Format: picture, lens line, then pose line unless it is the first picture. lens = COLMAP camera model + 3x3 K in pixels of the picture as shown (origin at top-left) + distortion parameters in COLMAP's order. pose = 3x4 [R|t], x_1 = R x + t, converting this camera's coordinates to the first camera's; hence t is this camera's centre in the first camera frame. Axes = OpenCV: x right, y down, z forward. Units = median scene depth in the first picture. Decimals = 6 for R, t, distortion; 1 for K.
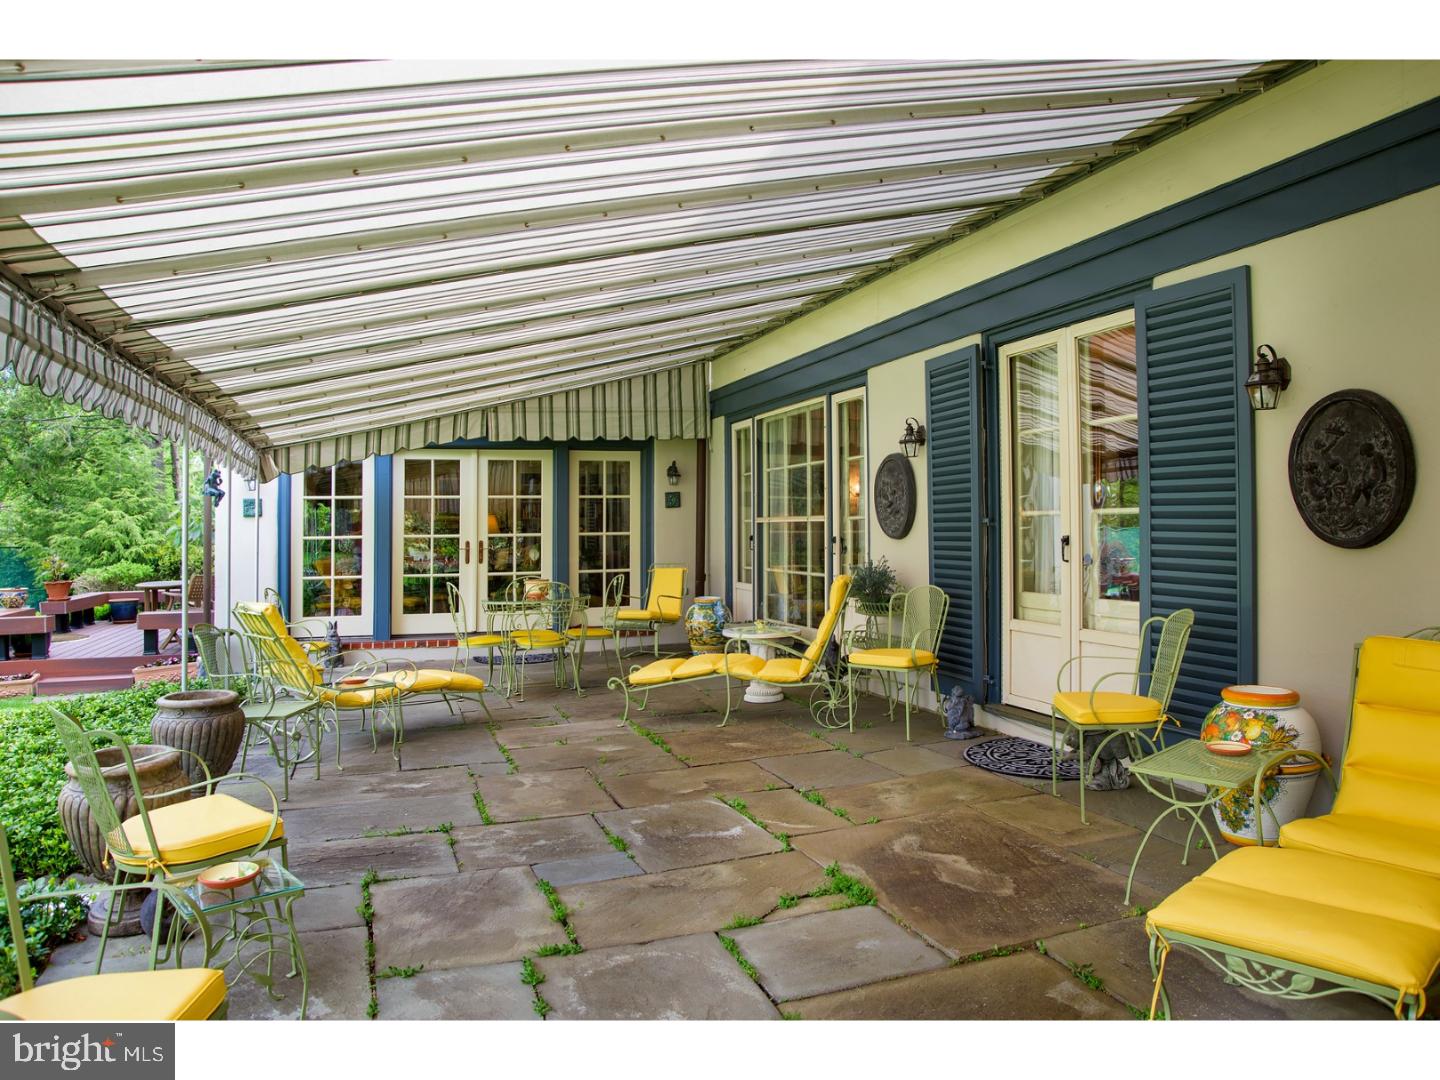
lens RADIAL K [[1002.7, 0, 719.0], [0, 1002.7, 499.9], [0, 0, 1]] dist [0.001439, 0.000700]
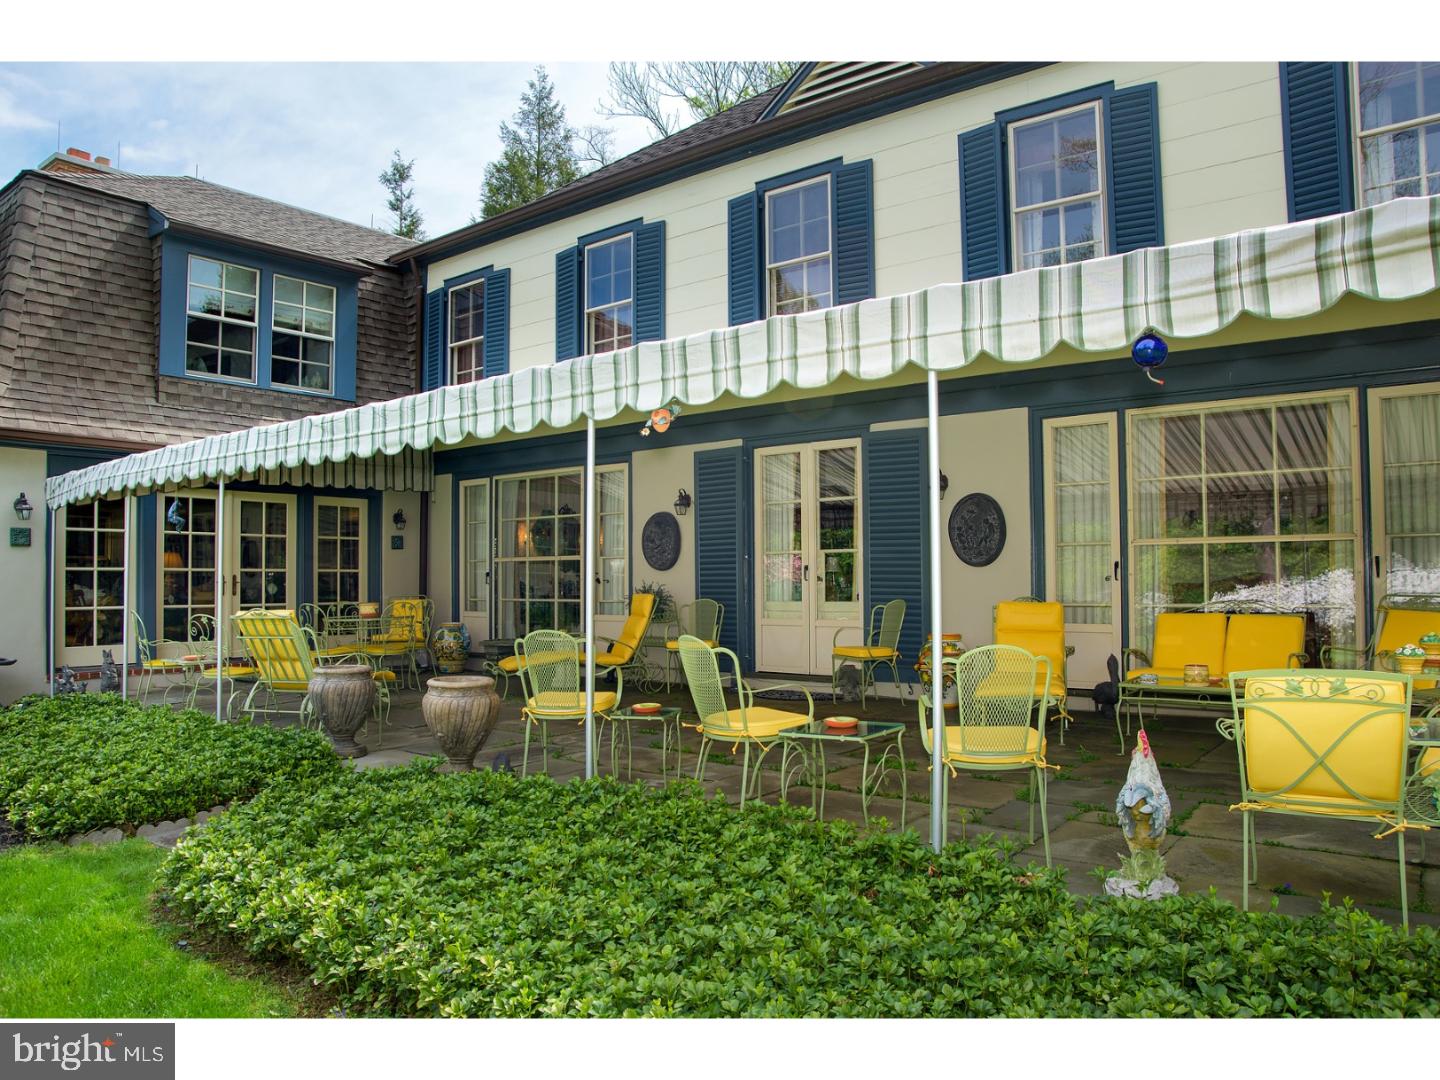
lens RADIAL K [[1004.0, 0, 720.0], [0, 1004.0, 540.0], [0, 0, 1]] dist [0.000897, 0.000581]
pose [[0.850367, 0.029408, 0.525368, -0.384445], [-0.018741, 0.999496, -0.025614, 0.022566], [-0.525857, 0.011935, 0.850489, -0.213443]]
